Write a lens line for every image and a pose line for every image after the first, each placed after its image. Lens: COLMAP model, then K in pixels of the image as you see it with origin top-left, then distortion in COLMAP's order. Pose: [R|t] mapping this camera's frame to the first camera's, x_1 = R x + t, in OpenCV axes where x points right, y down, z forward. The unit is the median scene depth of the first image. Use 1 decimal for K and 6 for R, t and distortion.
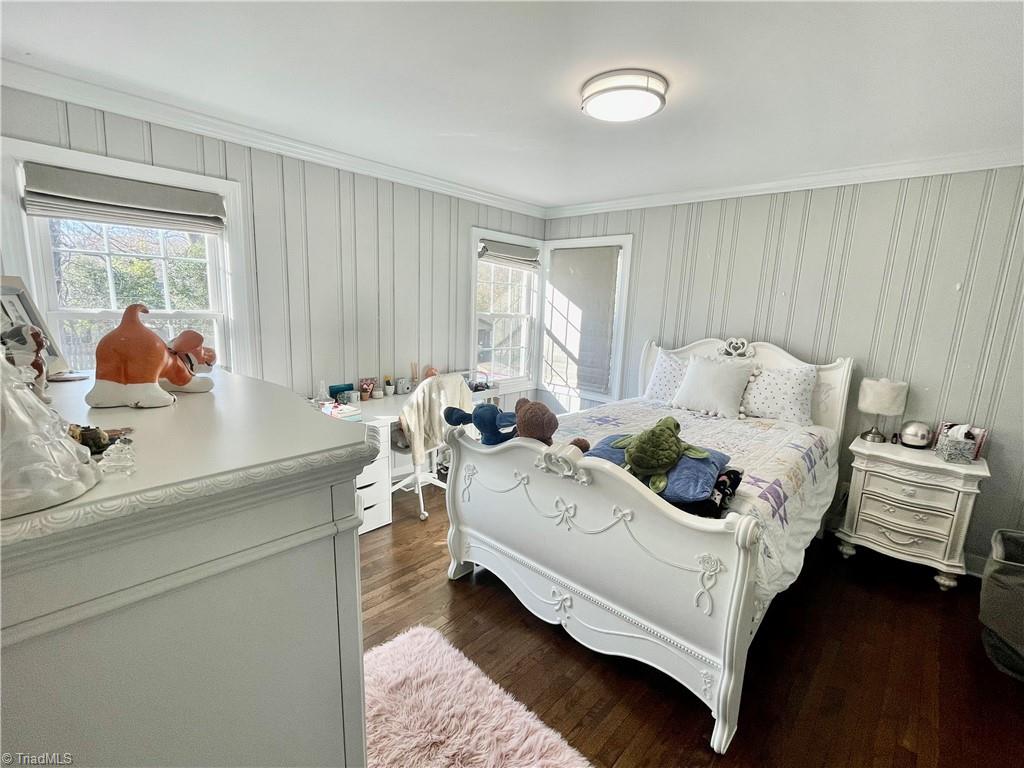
lens RADIAL K [[456.8, 0, 512.0], [0, 456.8, 384.0], [0, 0, 1]] dist [0.002427, 0.000153]
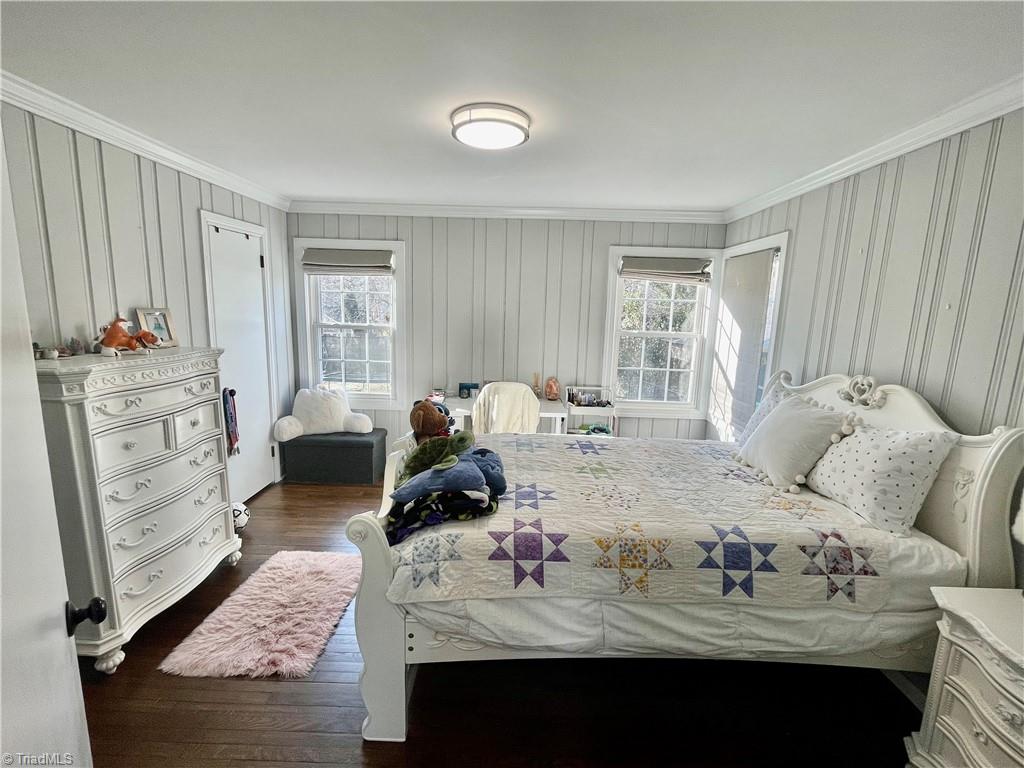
lens RADIAL K [[456.8, 0, 512.0], [0, 456.8, 384.0], [0, 0, 1]] dist [0.002427, 0.000153]
pose [[0.674176, 0.105024, -0.731066, 0.628304], [-0.134243, 0.990775, 0.018536, -0.034710], [0.726268, 0.085644, 0.682055, 0.205553]]
